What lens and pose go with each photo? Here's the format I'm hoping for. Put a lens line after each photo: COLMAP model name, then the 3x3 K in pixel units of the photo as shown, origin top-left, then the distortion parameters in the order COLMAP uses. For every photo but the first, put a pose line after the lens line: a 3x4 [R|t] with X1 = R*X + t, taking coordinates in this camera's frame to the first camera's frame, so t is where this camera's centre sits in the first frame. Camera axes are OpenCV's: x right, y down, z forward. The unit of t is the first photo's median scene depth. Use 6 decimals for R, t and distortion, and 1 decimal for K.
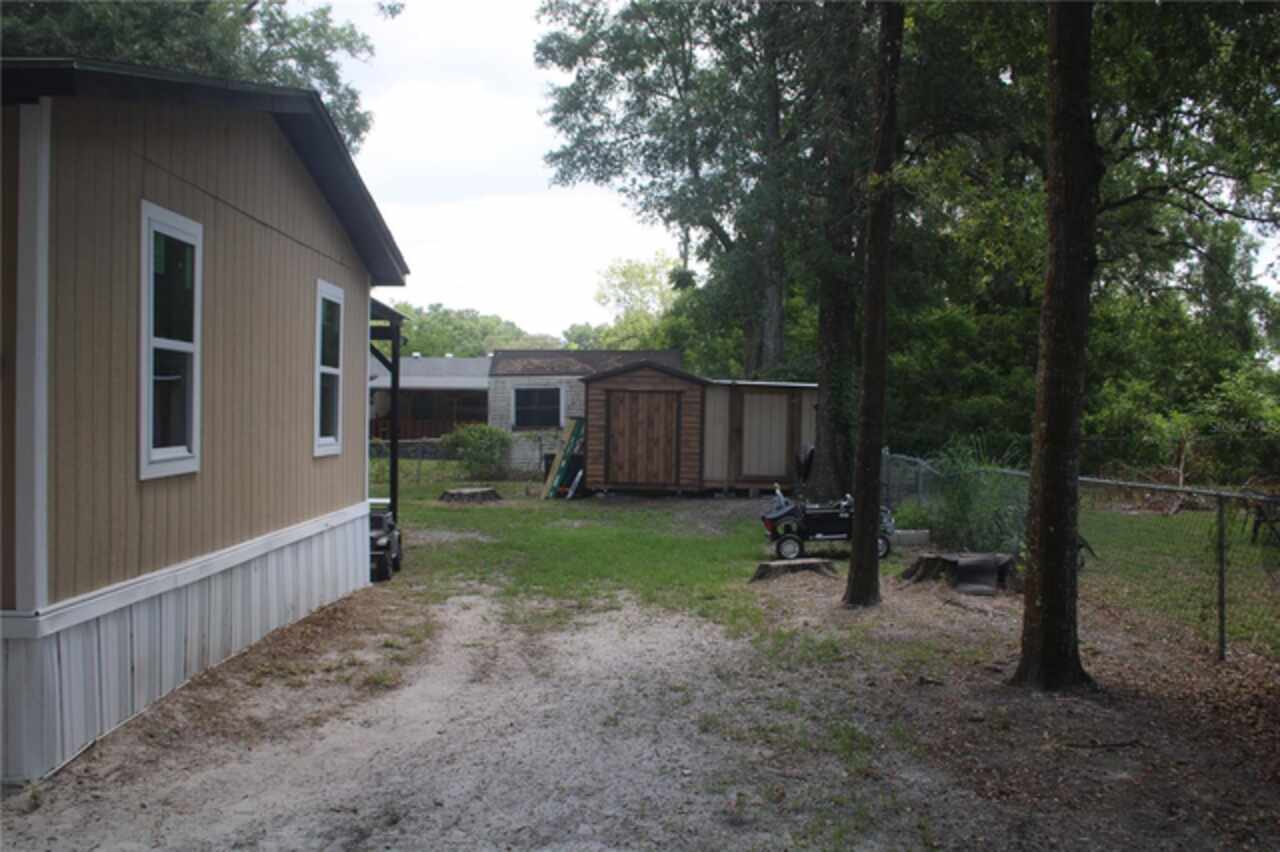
lens RADIAL K [[1564.8, 0, 640.0], [0, 1564.8, 426.0], [0, 0, 1]] dist [-0.008052, 0.010352]
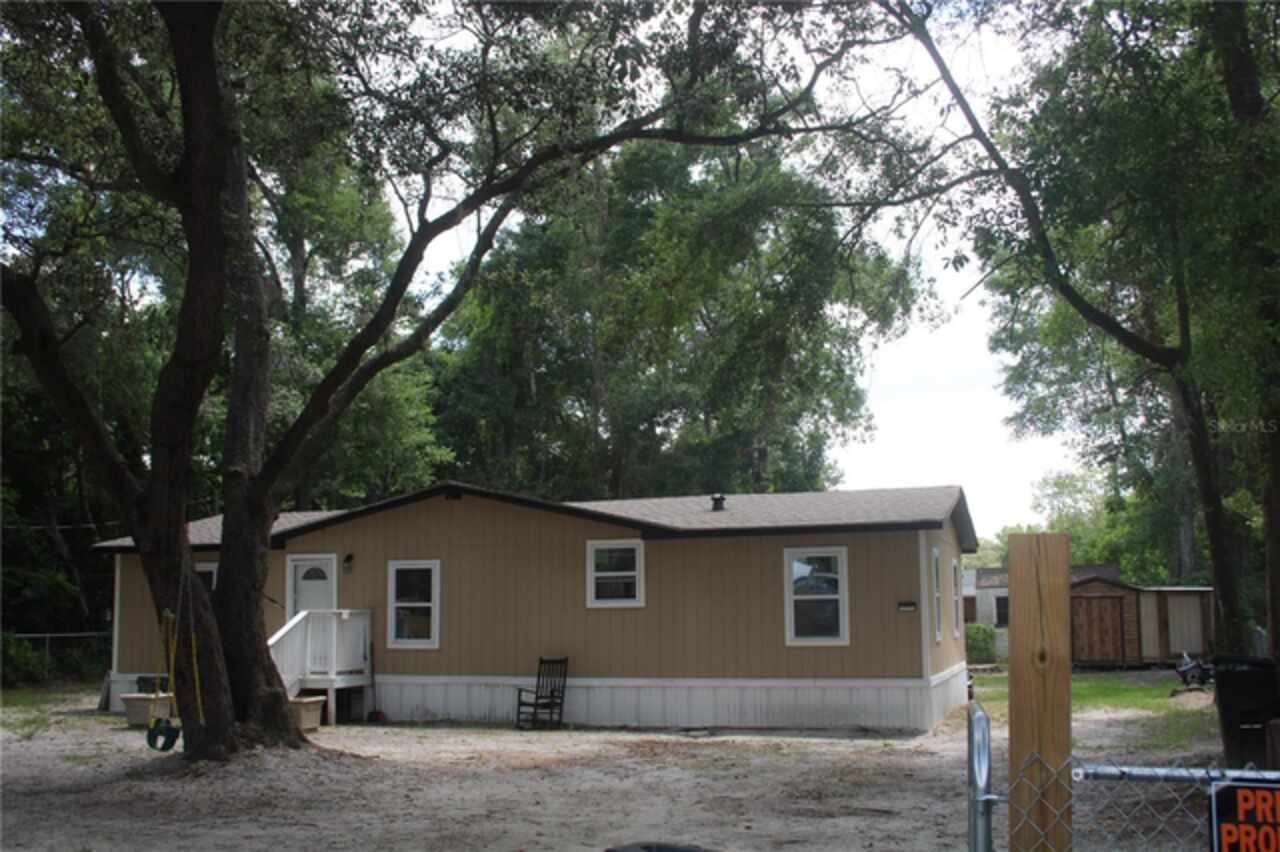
lens RADIAL K [[1564.8, 0, 640.0], [0, 1564.8, 426.0], [0, 0, 1]] dist [-0.008052, 0.010352]
pose [[0.963903, -0.060529, -0.259281, -0.012692], [0.026654, 0.990861, -0.132228, 0.000821], [0.264915, 0.120544, 0.956708, -0.355056]]
